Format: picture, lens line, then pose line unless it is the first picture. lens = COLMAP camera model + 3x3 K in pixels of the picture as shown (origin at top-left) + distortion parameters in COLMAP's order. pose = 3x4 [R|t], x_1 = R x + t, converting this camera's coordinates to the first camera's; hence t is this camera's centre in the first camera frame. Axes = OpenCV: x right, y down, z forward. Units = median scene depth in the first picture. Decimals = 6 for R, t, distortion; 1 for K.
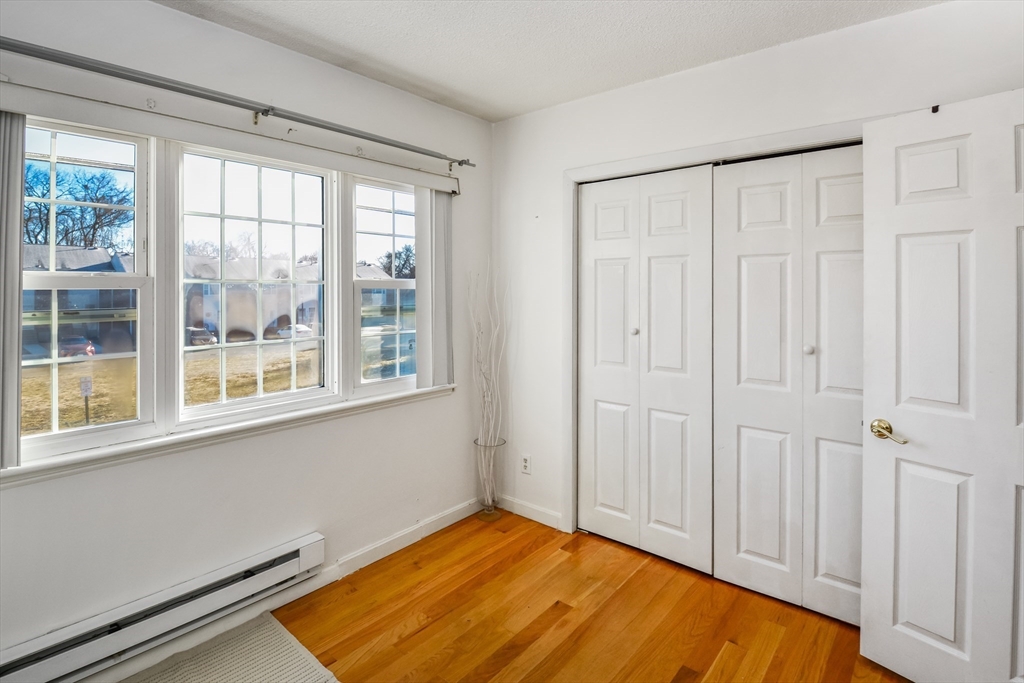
lens RADIAL K [[504.6, 0, 512.0], [0, 504.6, 341.5], [0, 0, 1]] dist [-0.002111, -0.028252]
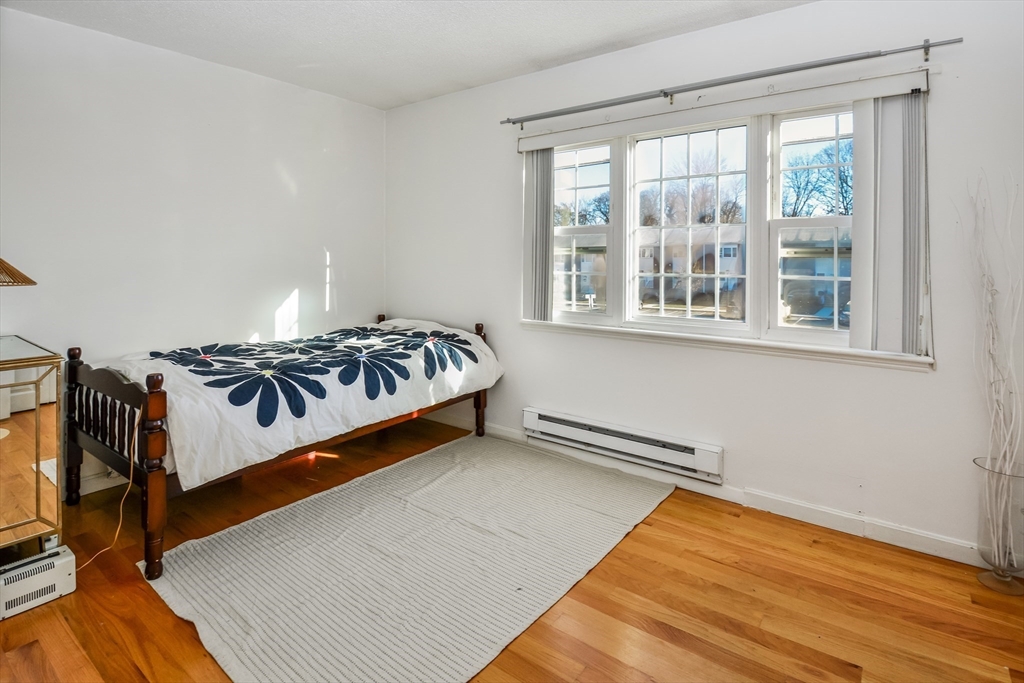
lens RADIAL K [[504.6, 0, 512.0], [0, 504.6, 341.5], [0, 0, 1]] dist [-0.002111, -0.028252]
pose [[0.037057, 0.162772, -0.985968, 0.635736], [-0.099512, 0.982342, 0.158433, 0.007865], [0.994346, 0.092244, 0.052600, 0.414020]]
